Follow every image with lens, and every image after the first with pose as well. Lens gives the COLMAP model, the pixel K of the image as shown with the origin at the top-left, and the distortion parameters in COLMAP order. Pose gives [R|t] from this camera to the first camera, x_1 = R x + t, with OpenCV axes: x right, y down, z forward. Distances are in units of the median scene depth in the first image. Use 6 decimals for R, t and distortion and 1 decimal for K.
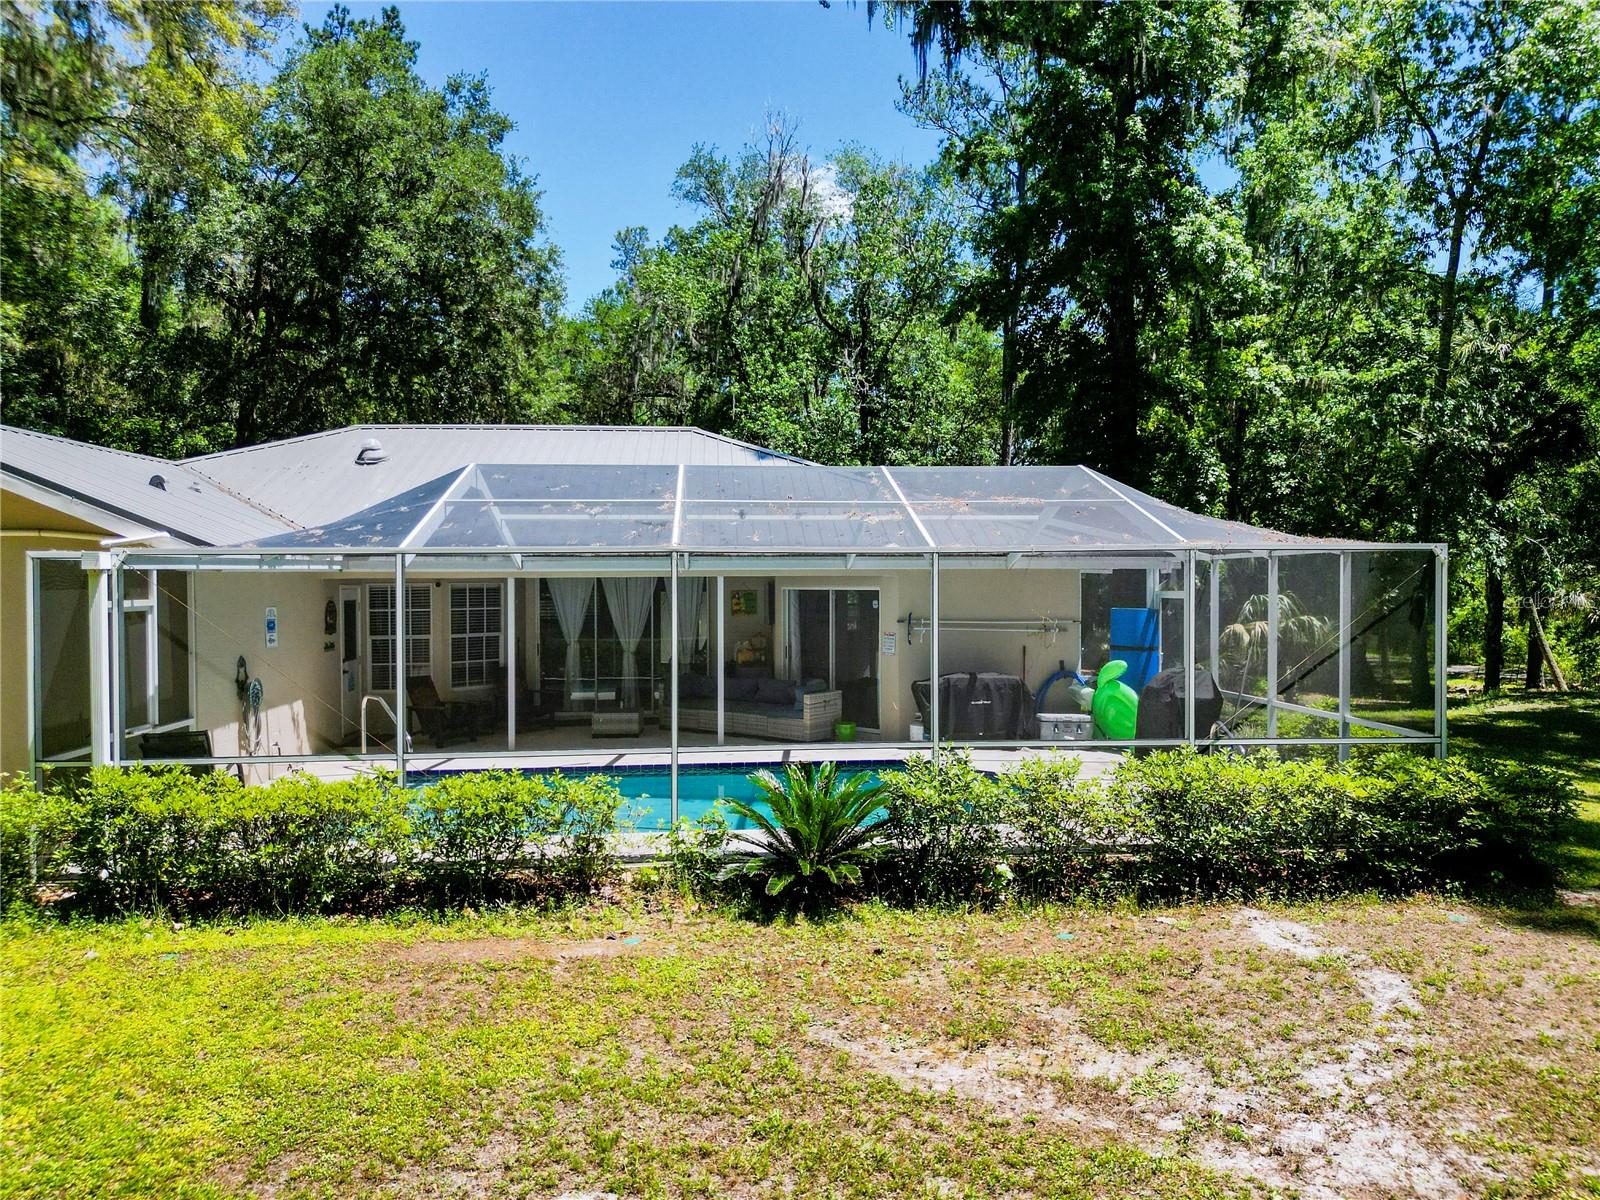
lens RADIAL K [[1120.3, 0, 803.4], [0, 1120.3, 597.9], [0, 0, 1]] dist [0.049894, -0.045350]
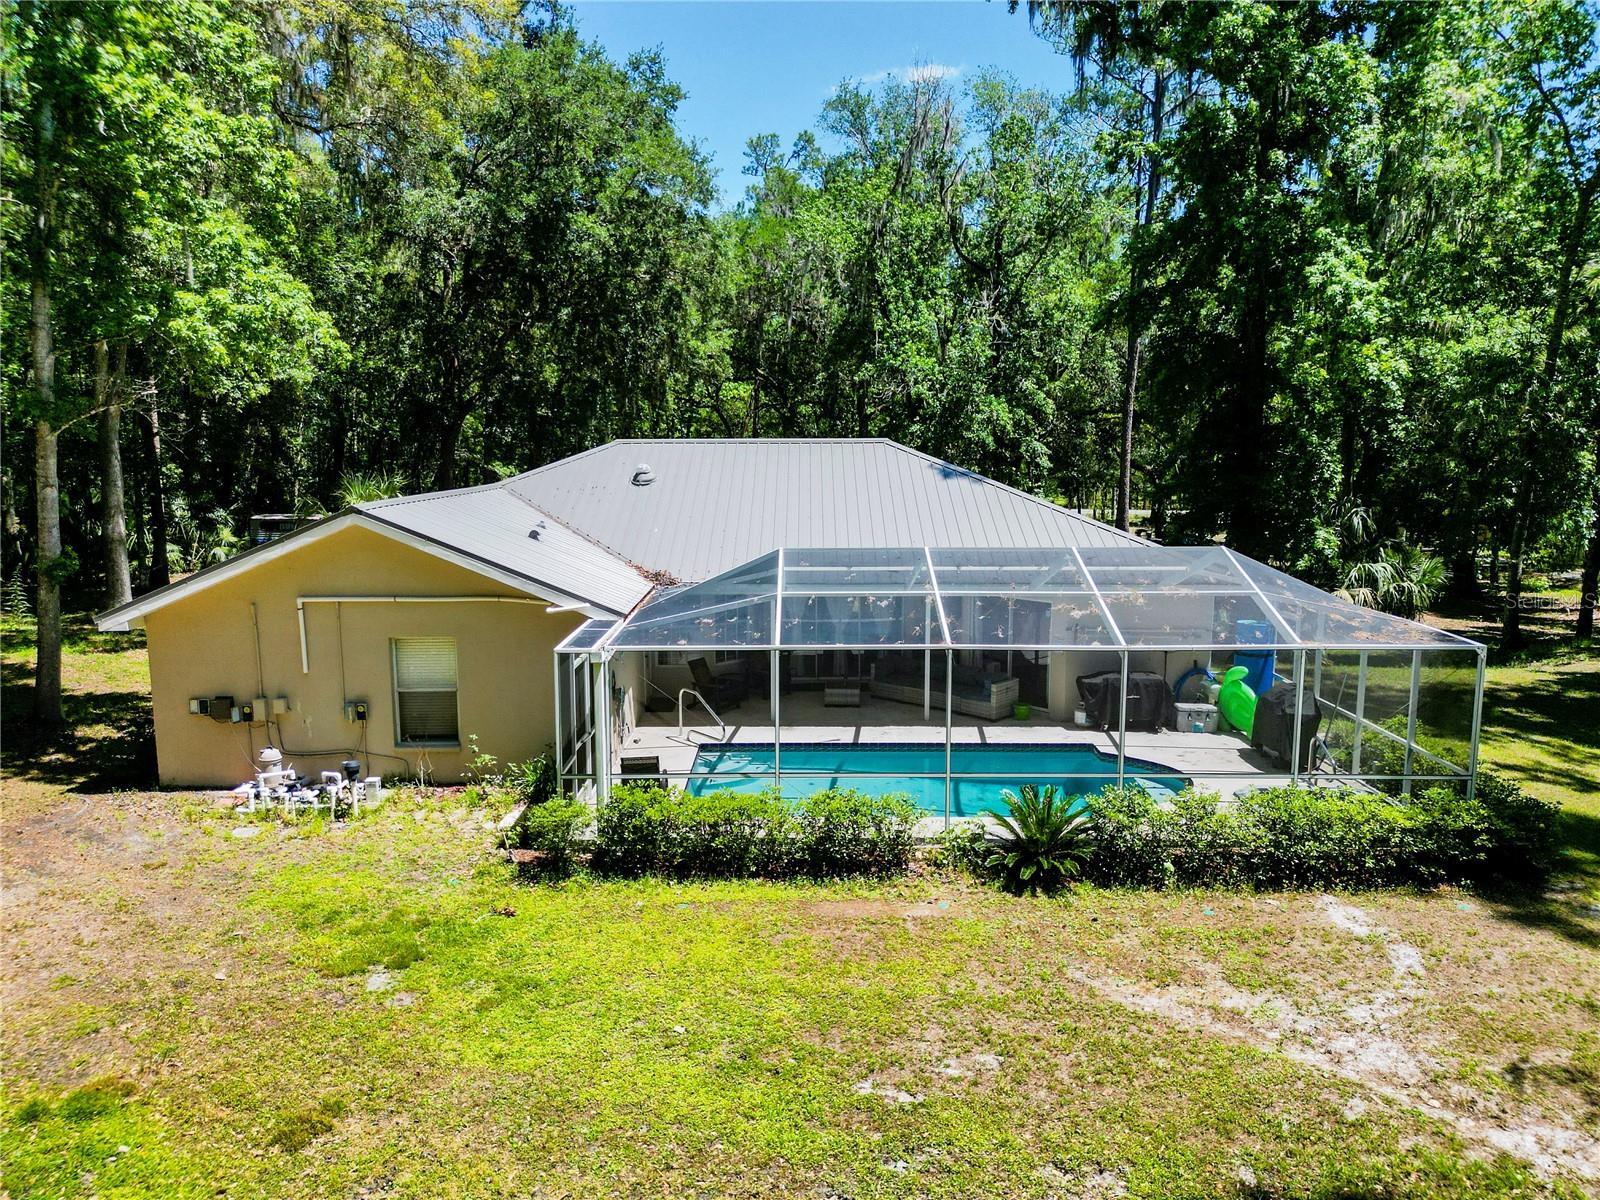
lens RADIAL K [[1120.3, 0, 808.8], [0, 1120.3, 598.0], [0, 0, 1]] dist [0.049894, -0.045350]
pose [[0.996792, 0.014960, -0.078622, -0.158907], [-0.005101, 0.992252, 0.124136, -0.249999], [0.079870, -0.123336, 0.989146, -0.432123]]
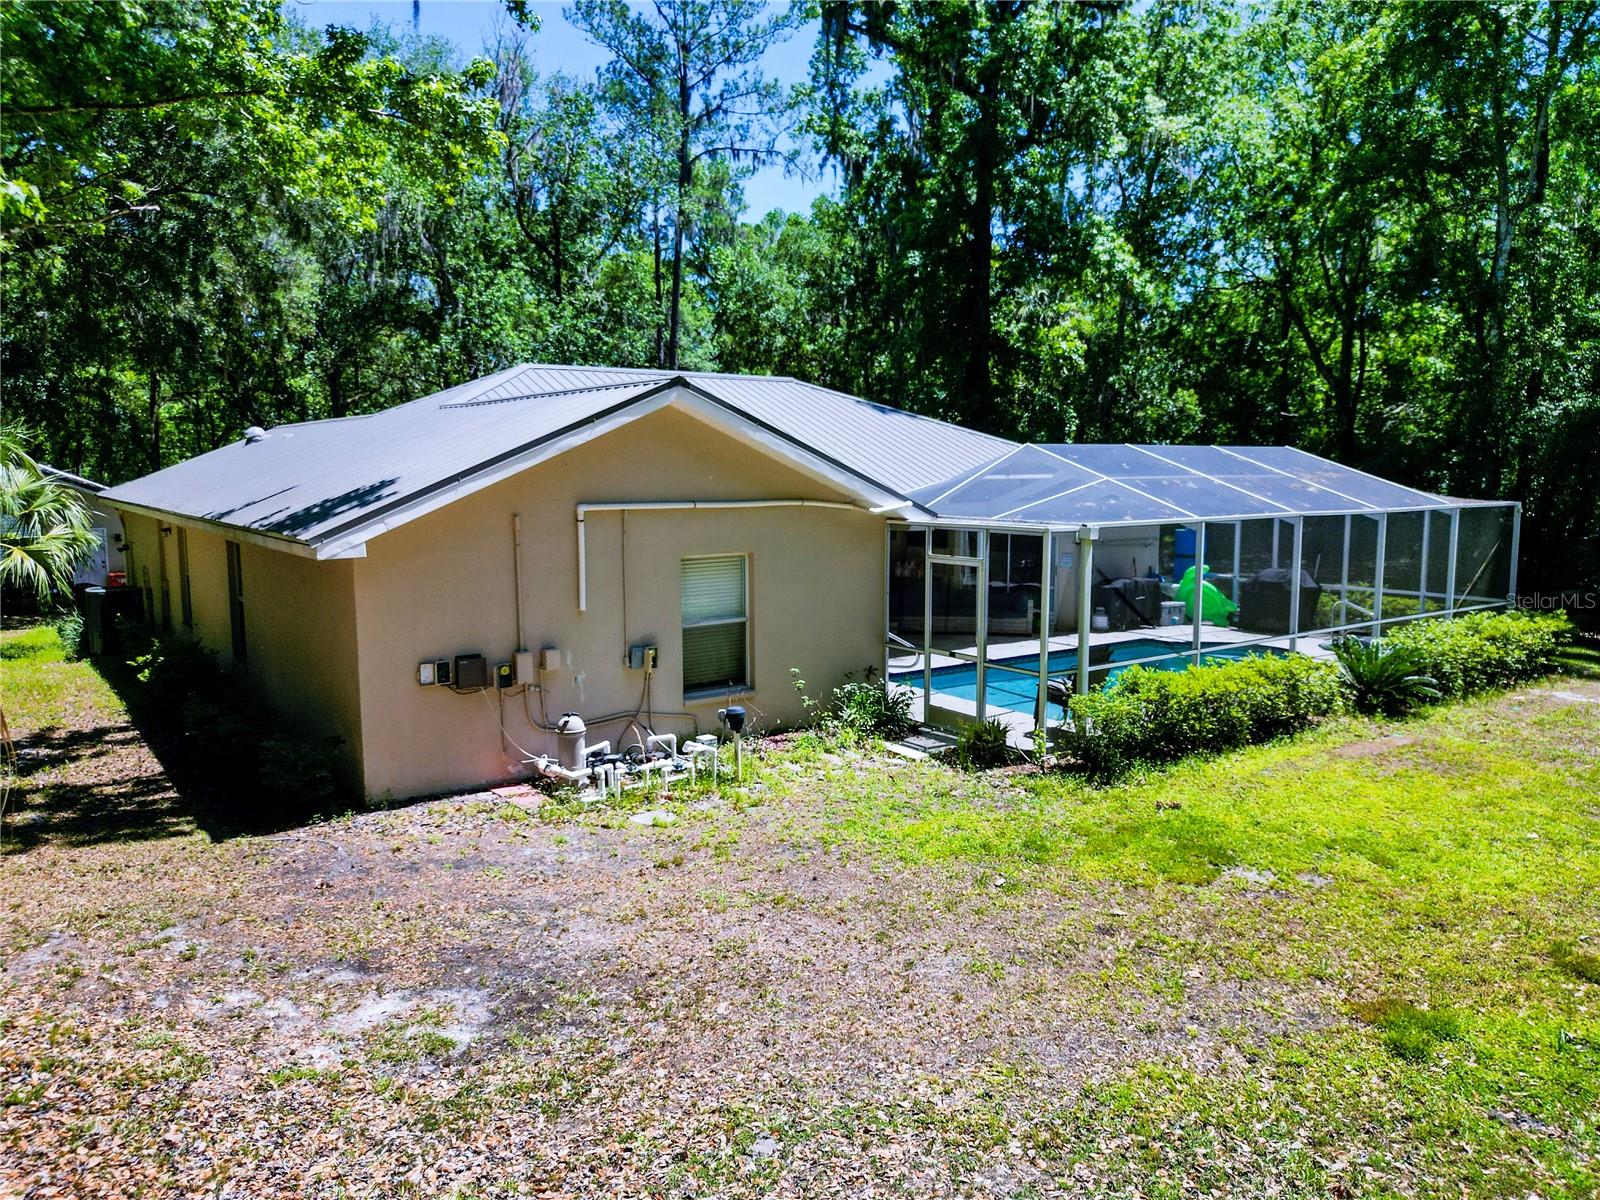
lens RADIAL K [[1120.3, 0, 792.0], [0, 1120.3, 605.1], [0, 0, 1]] dist [0.049894, -0.045350]
pose [[0.854640, -0.060032, 0.515738, -1.346592], [0.007257, 0.994578, 0.103743, -0.075008], [-0.519170, -0.084920, 0.850442, -0.031526]]
